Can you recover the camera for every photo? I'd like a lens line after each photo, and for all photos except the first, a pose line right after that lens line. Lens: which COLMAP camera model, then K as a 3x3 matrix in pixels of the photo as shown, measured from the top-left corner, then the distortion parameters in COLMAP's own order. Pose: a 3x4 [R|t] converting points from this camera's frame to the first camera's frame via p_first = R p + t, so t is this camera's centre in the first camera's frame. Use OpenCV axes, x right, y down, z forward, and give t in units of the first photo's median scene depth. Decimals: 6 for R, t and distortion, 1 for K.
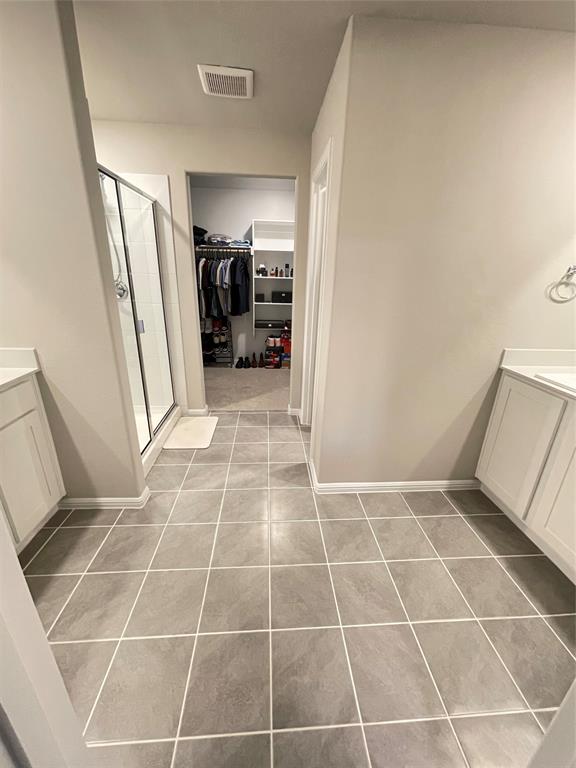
lens RADIAL K [[310.6, 0, 289.5], [0, 310.6, 381.8], [0, 0, 1]] dist [-0.001017, 0.000423]
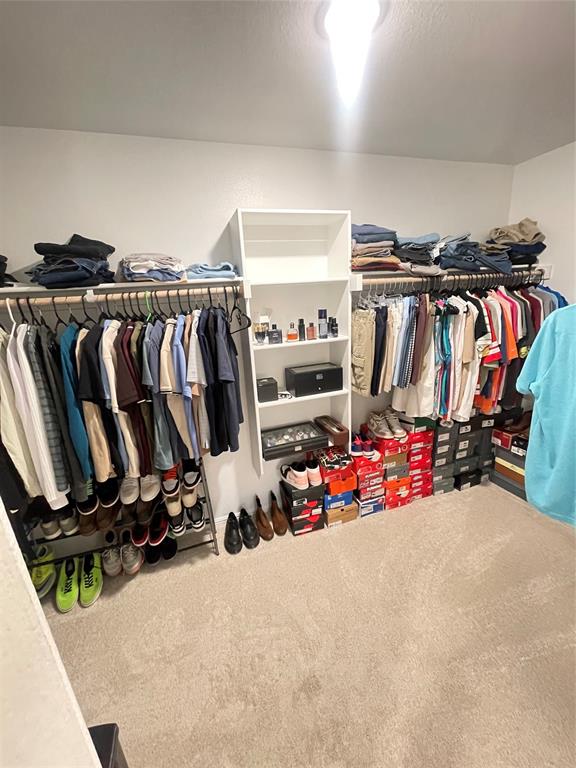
lens RADIAL K [[310.6, 0, 289.5], [0, 310.6, 381.8], [0, 0, 1]] dist [-0.001017, 0.000423]
pose [[0.964075, -0.150688, 0.218752, -0.229301], [0.165777, 0.984779, -0.052239, -0.370806], [-0.207551, 0.086626, 0.974381, 0.831933]]
